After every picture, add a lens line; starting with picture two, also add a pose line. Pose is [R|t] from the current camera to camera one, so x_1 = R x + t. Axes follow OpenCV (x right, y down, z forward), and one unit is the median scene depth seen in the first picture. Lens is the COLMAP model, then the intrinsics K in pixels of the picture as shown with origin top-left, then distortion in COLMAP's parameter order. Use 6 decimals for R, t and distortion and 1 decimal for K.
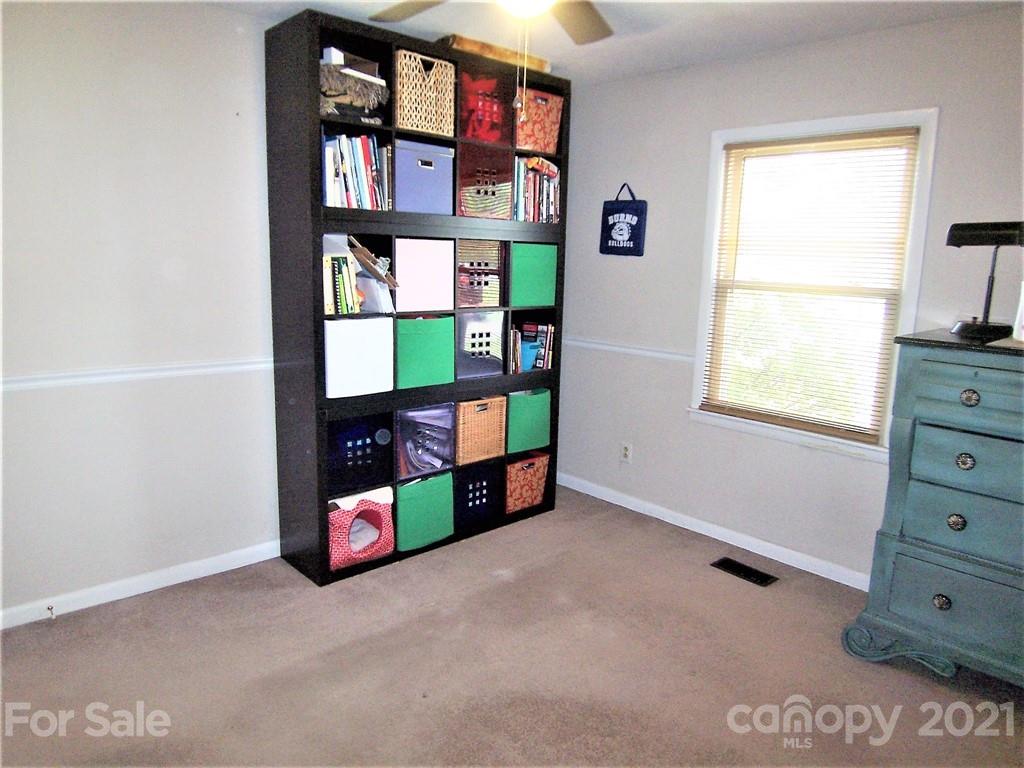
lens RADIAL K [[691.5, 0, 506.2], [0, 691.5, 379.7], [0, 0, 1]] dist [0.002008, -0.063901]
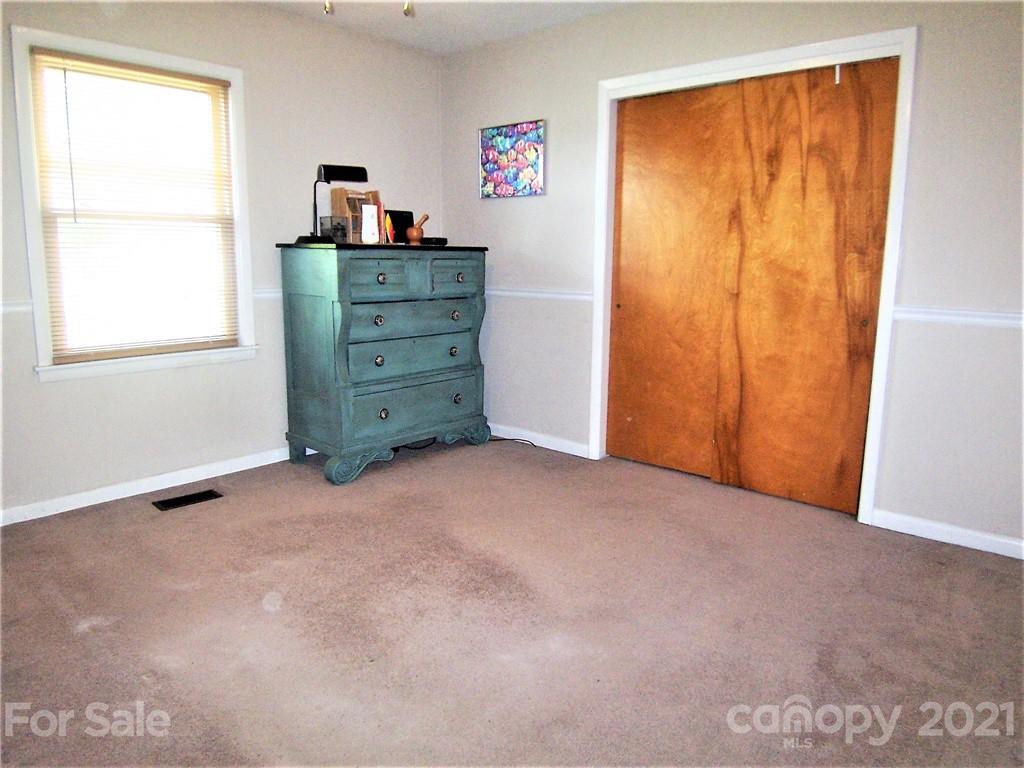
lens RADIAL K [[691.5, 0, 506.2], [0, 691.5, 379.7], [0, 0, 1]] dist [0.002008, -0.063901]
pose [[-0.124420, -0.204779, 0.970868, -0.685393], [0.159271, 0.961662, 0.223248, -0.043403], [-0.979363, 0.182408, -0.087035, 0.631463]]
